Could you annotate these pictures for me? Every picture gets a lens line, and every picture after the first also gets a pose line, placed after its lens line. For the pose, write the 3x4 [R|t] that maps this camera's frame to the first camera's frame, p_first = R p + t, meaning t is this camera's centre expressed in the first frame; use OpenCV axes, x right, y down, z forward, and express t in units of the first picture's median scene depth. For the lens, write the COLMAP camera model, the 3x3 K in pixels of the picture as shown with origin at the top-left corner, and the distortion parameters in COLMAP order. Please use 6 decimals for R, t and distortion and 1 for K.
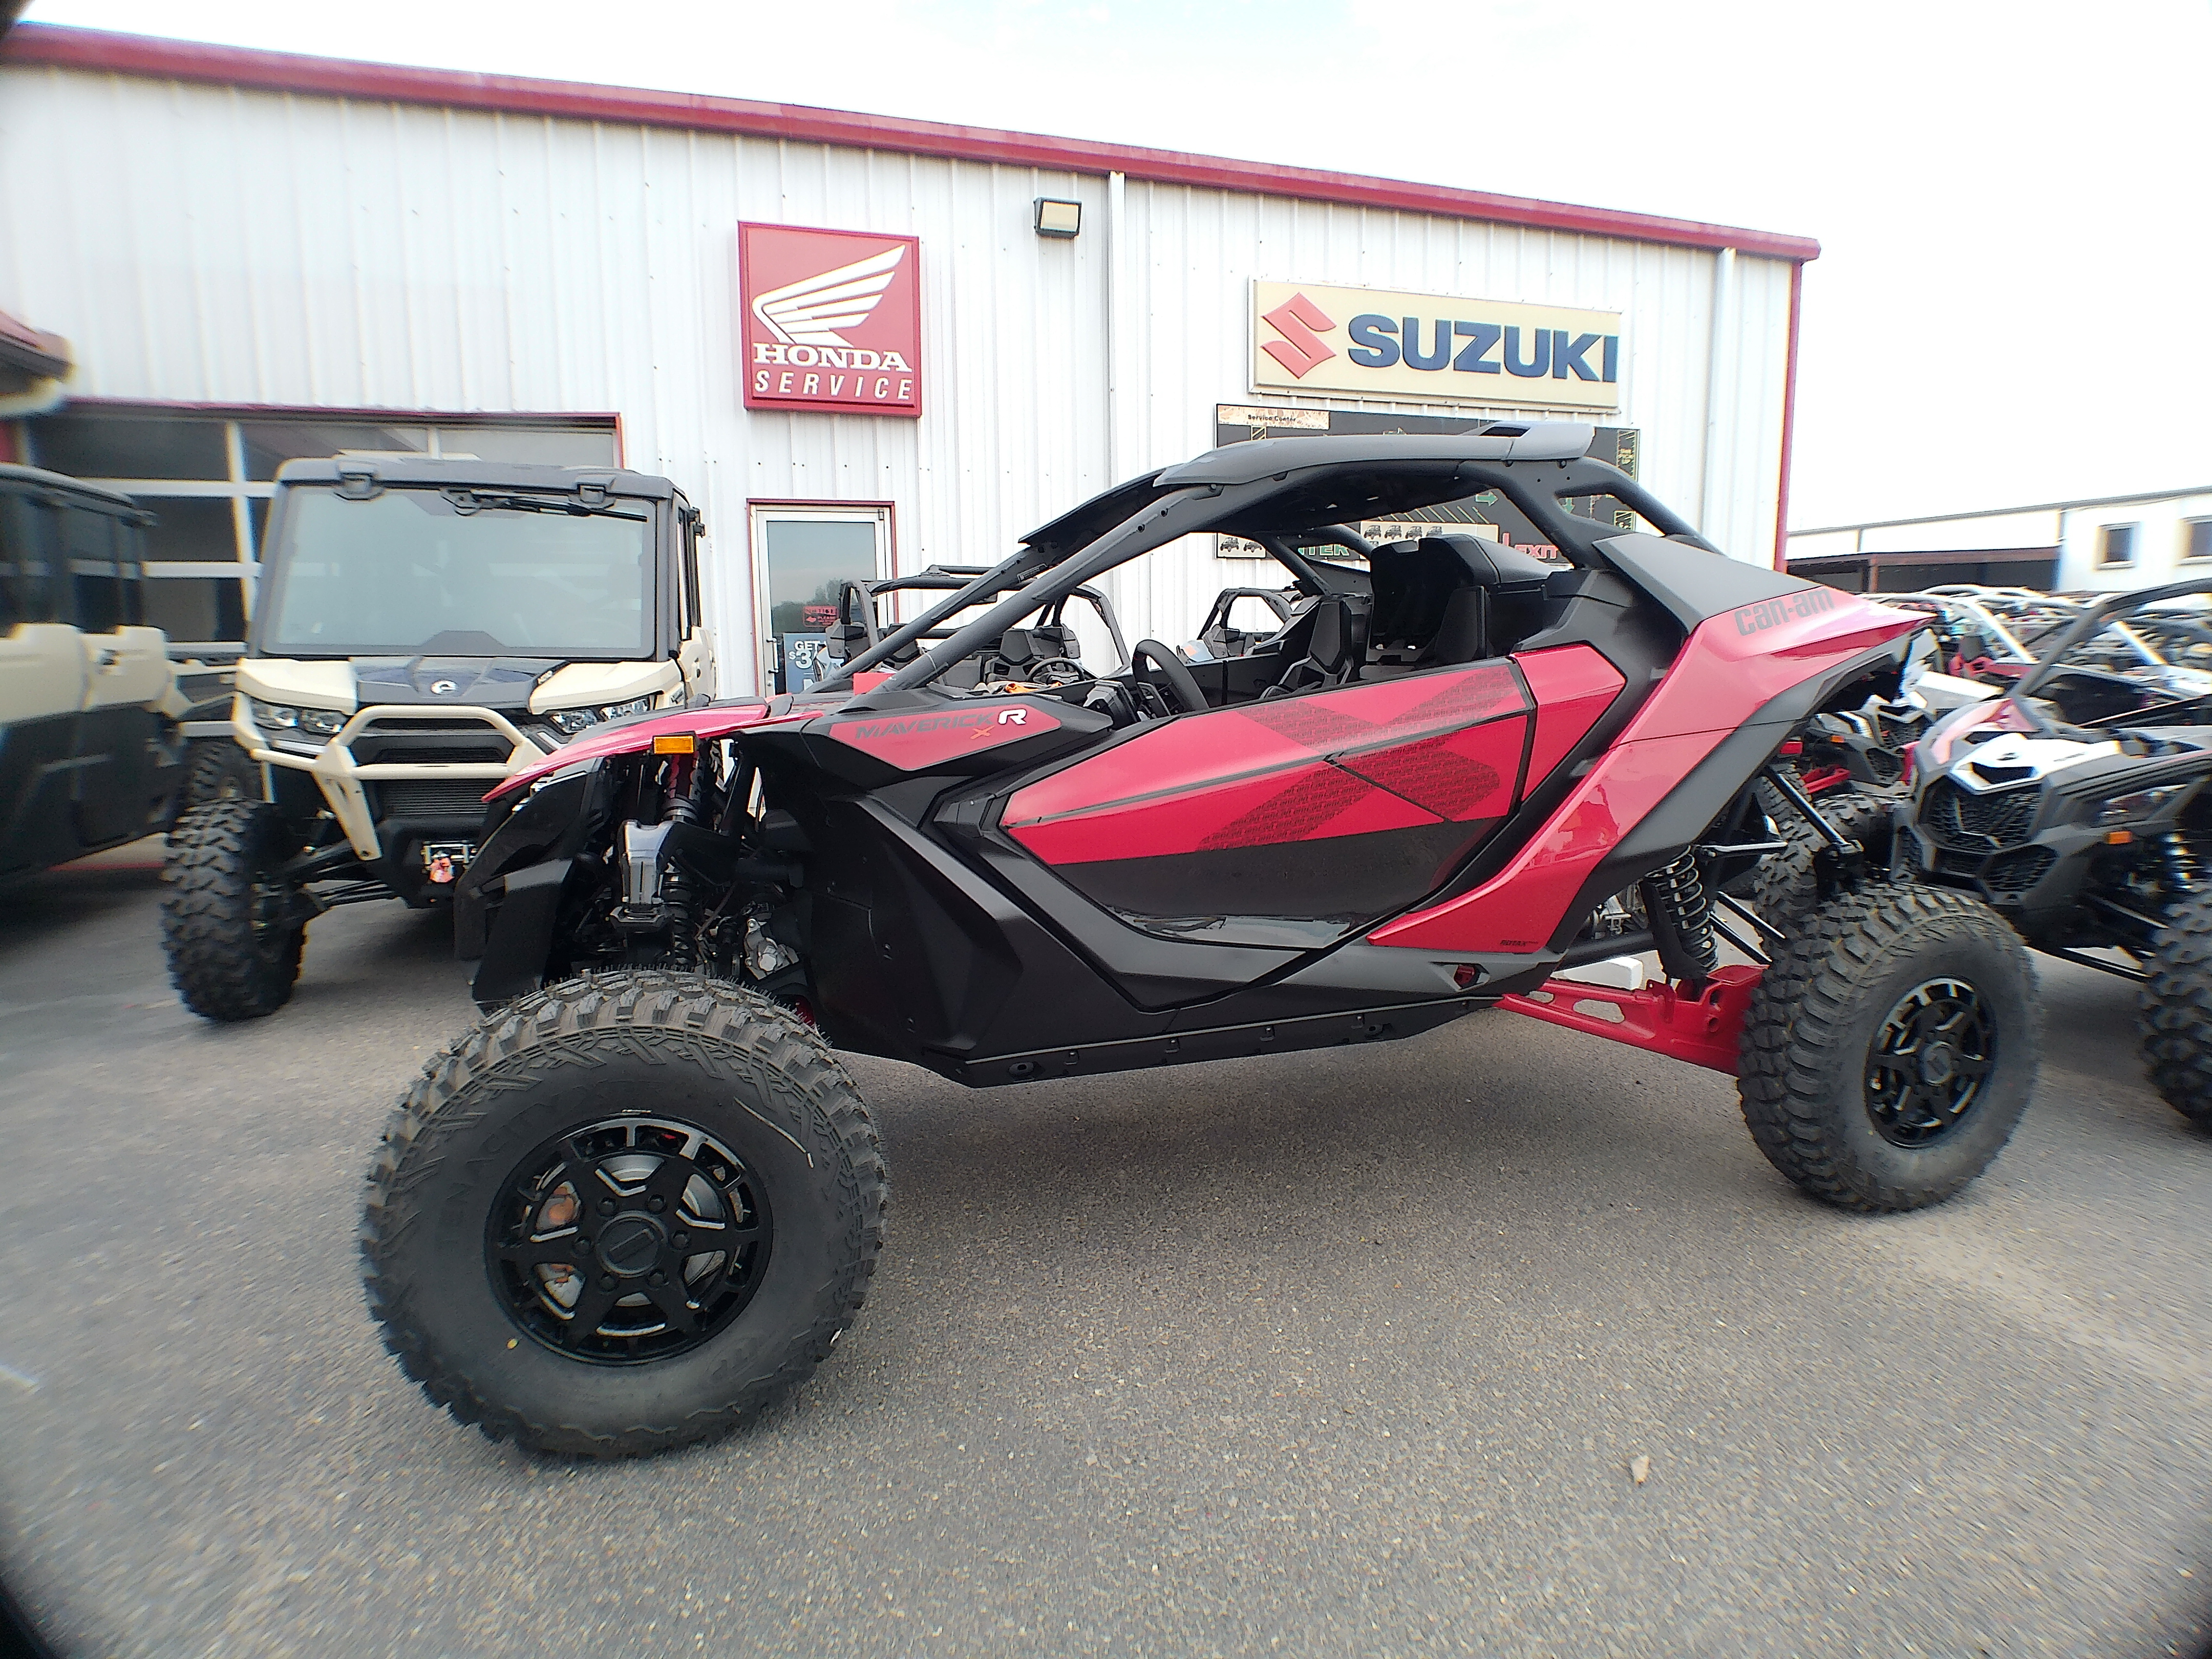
lens RADIAL K [[1266.7, 0, 1106.0], [0, 1266.7, 829.5], [0, 0, 1]] dist [-0.015134, 0.001107]
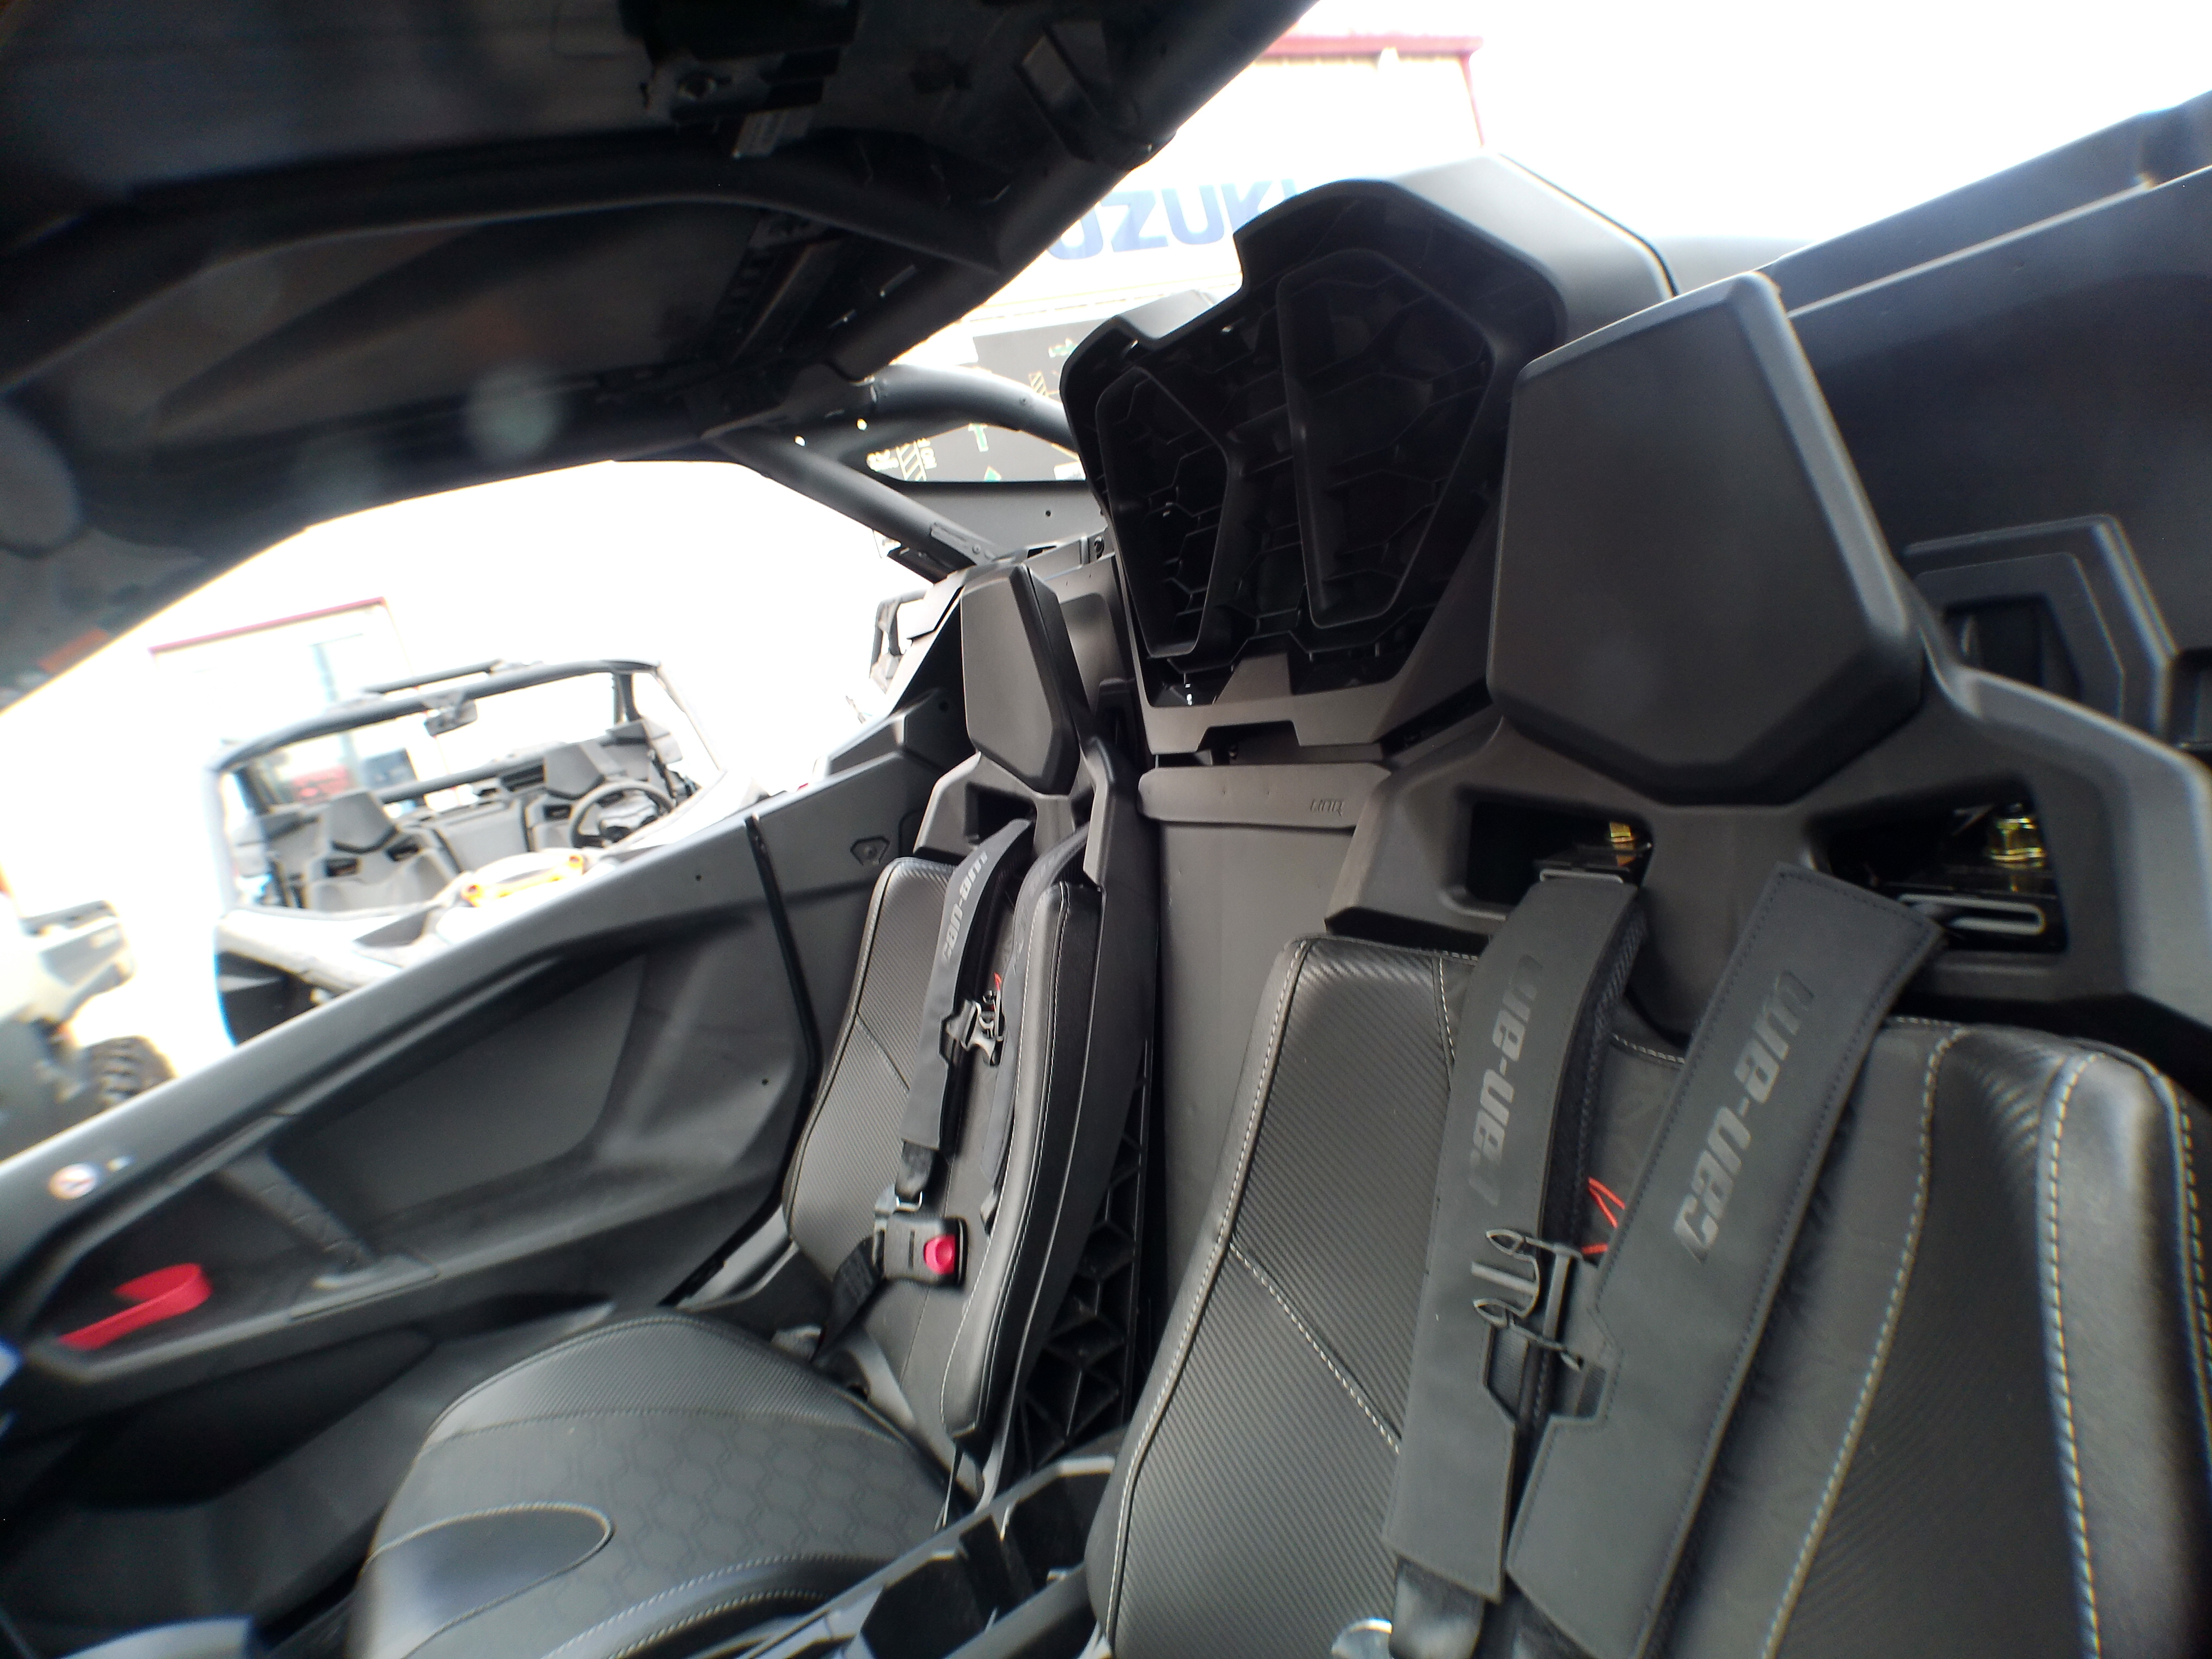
lens RADIAL K [[1266.7, 0, 1106.0], [0, 1266.7, 829.5], [0, 0, 1]] dist [-0.015134, 0.001107]
pose [[0.948269, -0.271619, 0.164345, 0.127773], [0.271405, 0.962161, 0.024195, -0.111854], [-0.164698, 0.021661, 0.986106, 0.639938]]
